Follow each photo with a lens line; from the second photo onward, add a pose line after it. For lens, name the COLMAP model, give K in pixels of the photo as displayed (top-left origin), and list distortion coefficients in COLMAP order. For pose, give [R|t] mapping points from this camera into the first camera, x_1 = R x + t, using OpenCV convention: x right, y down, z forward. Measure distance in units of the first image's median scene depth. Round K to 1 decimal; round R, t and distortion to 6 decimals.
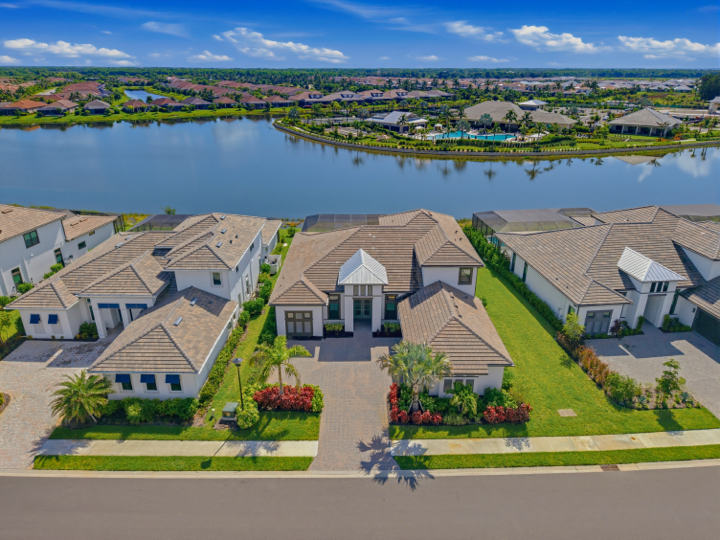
lens RADIAL K [[479.9, 0, 360.0], [0, 479.9, 270.0], [0, 0, 1]] dist [0.024723, -0.028106]
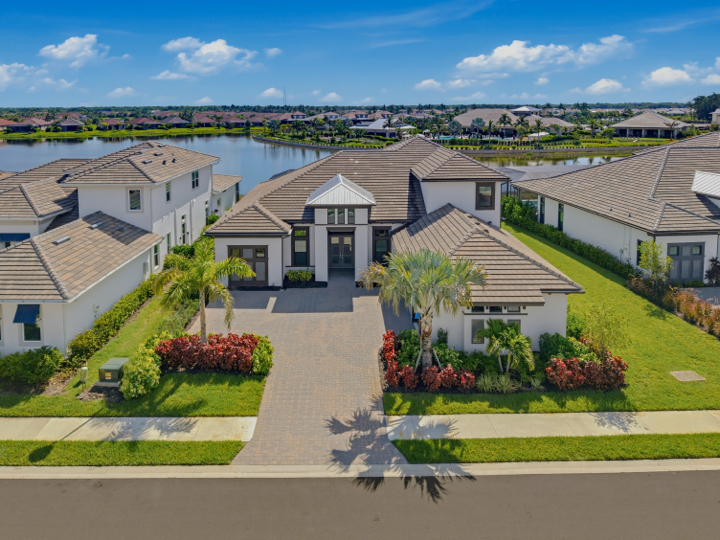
lens RADIAL K [[515.1, 0, 339.6], [0, 515.1, 155.5], [0, 0, 1]] dist [0.005712, 0.002104]
pose [[0.999903, -0.008232, -0.011192, 0.013453], [0.004484, 0.953656, -0.300865, 0.183132], [0.013150, 0.300786, 0.953601, 0.252621]]
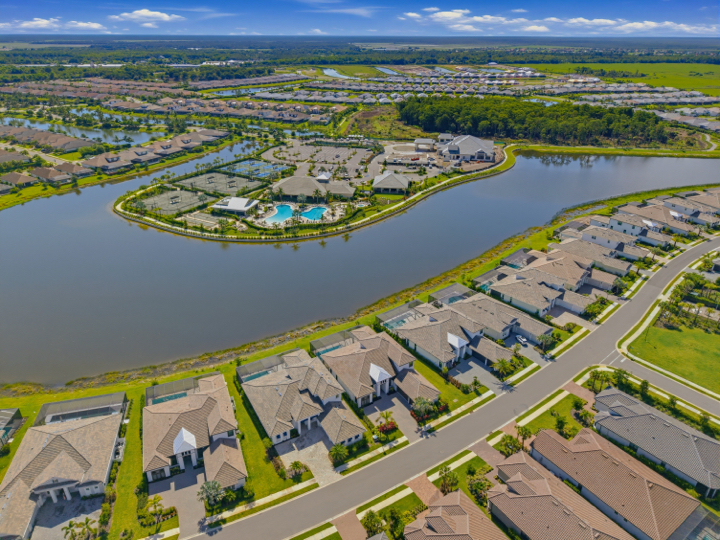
lens RADIAL K [[479.9, 0, 360.0], [0, 479.9, 270.0], [0, 0, 1]] dist [0.024723, -0.028106]
pose [[0.853381, -0.226480, 0.469518, -1.258157], [0.197853, 0.974015, 0.110222, -0.910796], [-0.482281, -0.001166, 0.876016, -1.363185]]
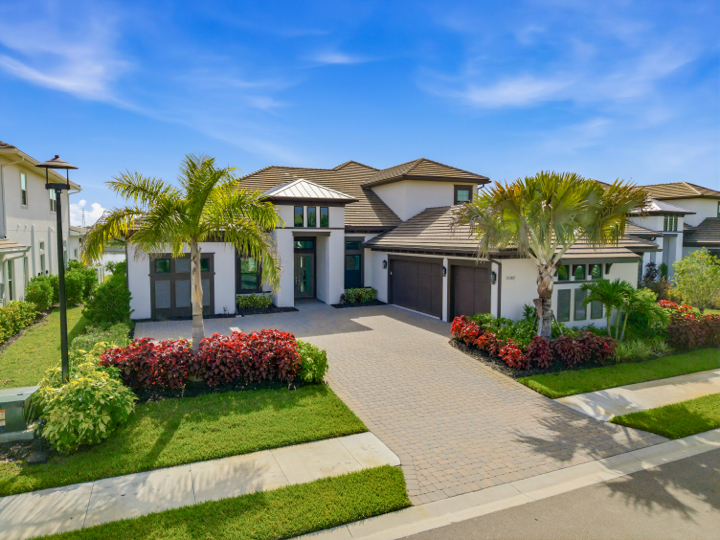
lens RADIAL K [[479.9, 0, 360.0], [0, 479.9, 270.0], [0, 0, 1]] dist [0.024723, -0.028106]
pose [[0.918420, -0.027996, 0.394616, -0.152497], [0.153627, 0.944448, -0.290544, 0.257182], [-0.364560, 0.327465, 0.871701, 0.531870]]
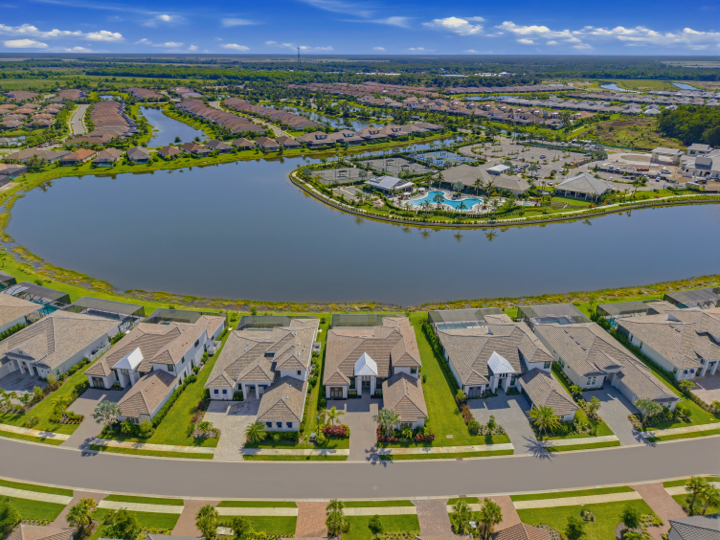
lens RADIAL K [[479.9, 0, 360.0], [0, 479.9, 270.0], [0, 0, 1]] dist [0.024723, -0.028106]
pose [[0.999988, -0.000176, 0.004953, -0.031568], [0.000045, 0.999651, 0.026424, -0.494871], [-0.004956, -0.026423, 0.999639, -1.144378]]
